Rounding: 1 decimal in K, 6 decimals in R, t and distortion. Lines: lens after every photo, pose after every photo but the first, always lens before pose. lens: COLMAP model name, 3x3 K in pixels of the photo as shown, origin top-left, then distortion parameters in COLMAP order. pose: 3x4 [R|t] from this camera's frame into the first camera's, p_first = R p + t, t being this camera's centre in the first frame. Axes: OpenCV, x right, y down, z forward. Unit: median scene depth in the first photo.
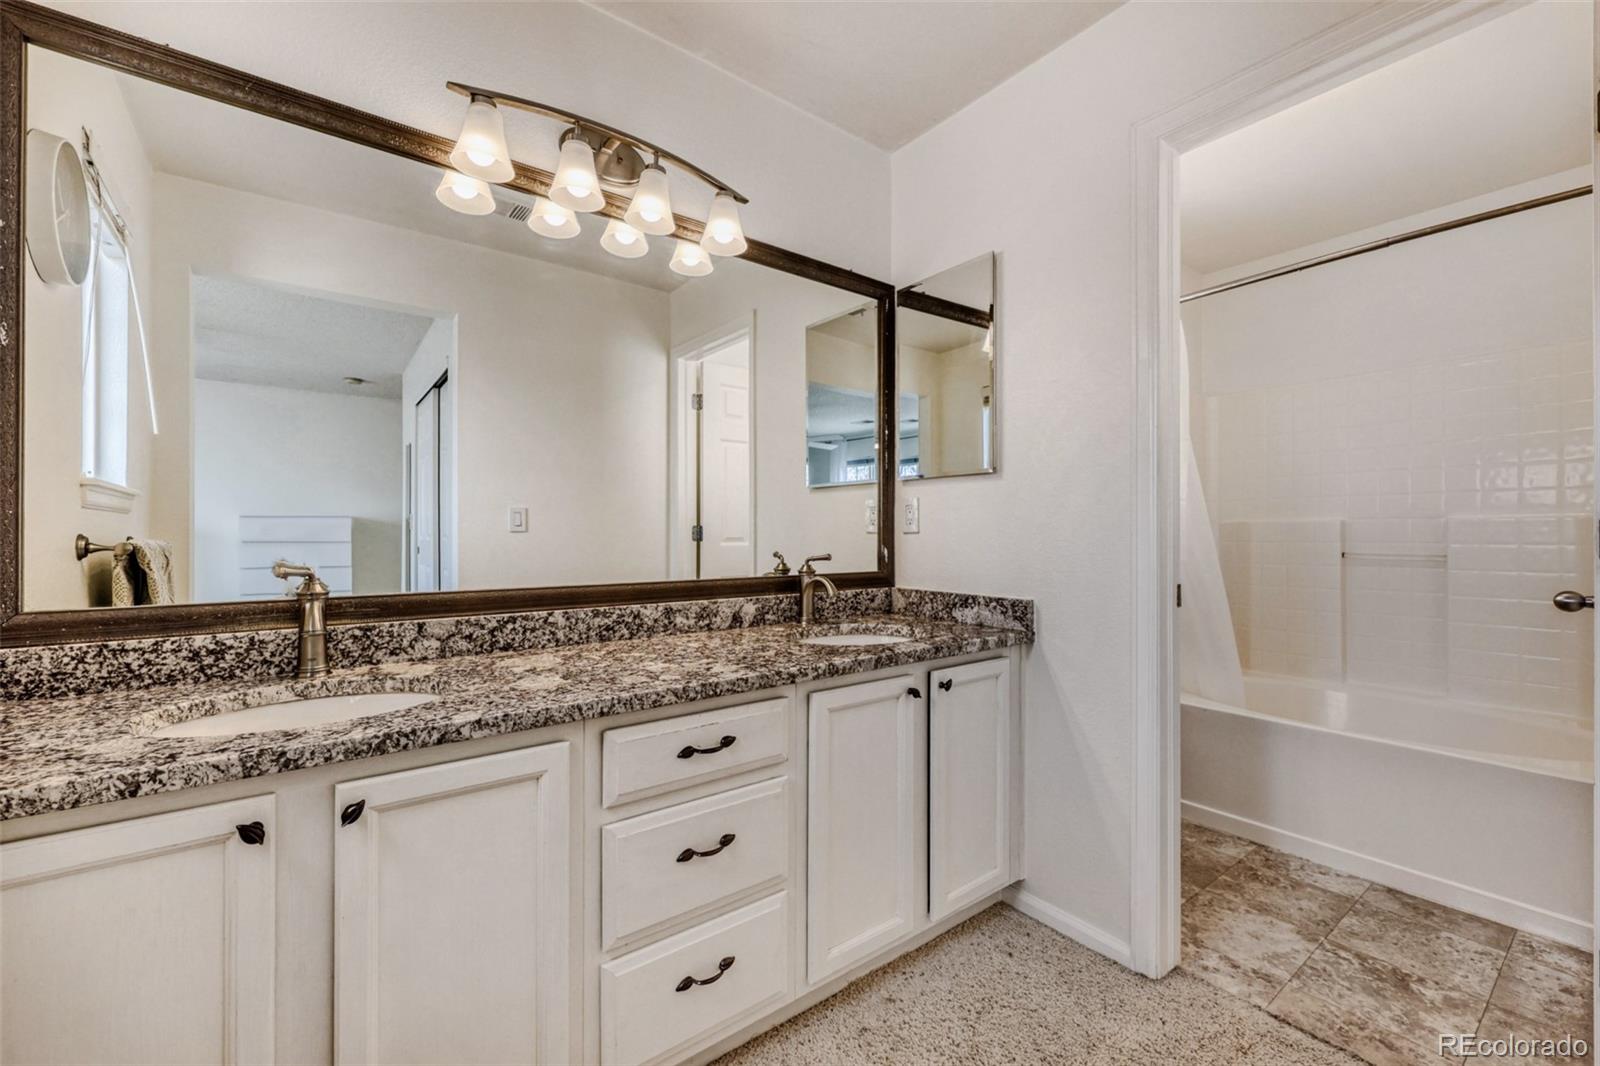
lens RADIAL K [[658.0, 0, 809.3], [0, 658.0, 530.6], [0, 0, 1]] dist [0.000780, -0.000094]
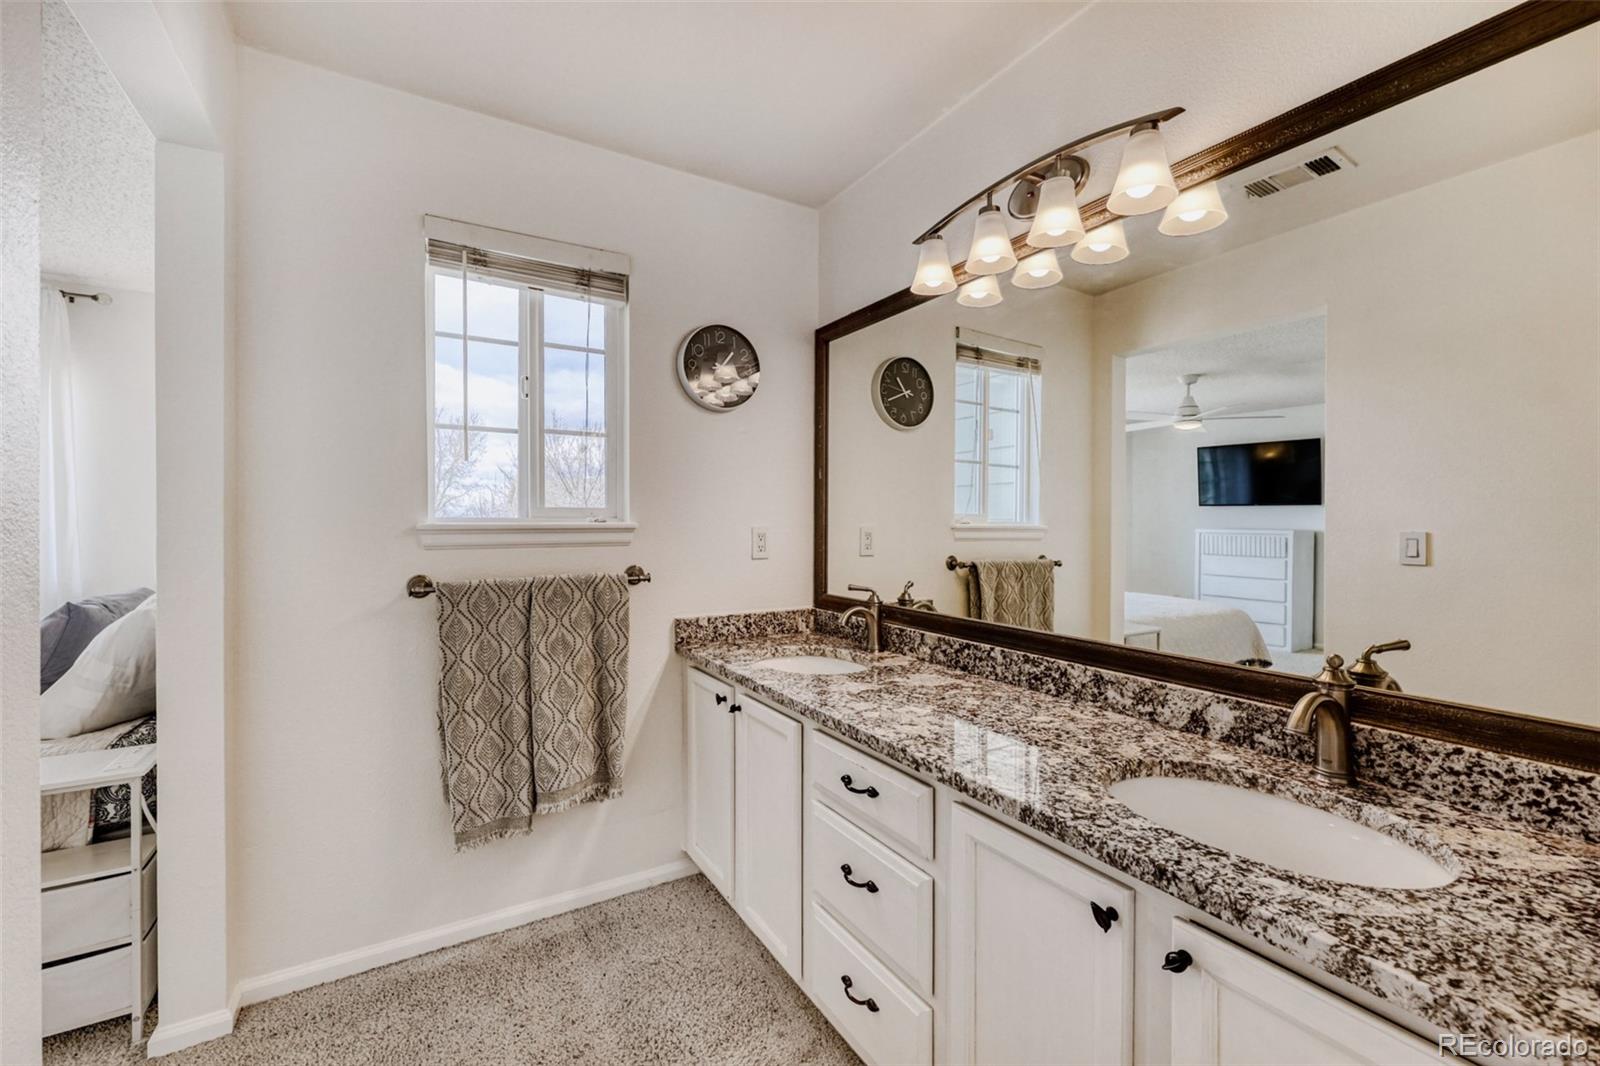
lens RADIAL K [[658.0, 0, 809.3], [0, 658.0, 530.6], [0, 0, 1]] dist [0.000780, -0.000094]
pose [[-0.104414, 0.009666, -0.994487, 0.695862], [-0.006835, 0.999922, 0.010436, -0.076712], [0.994510, 0.007887, -0.104340, 0.771055]]
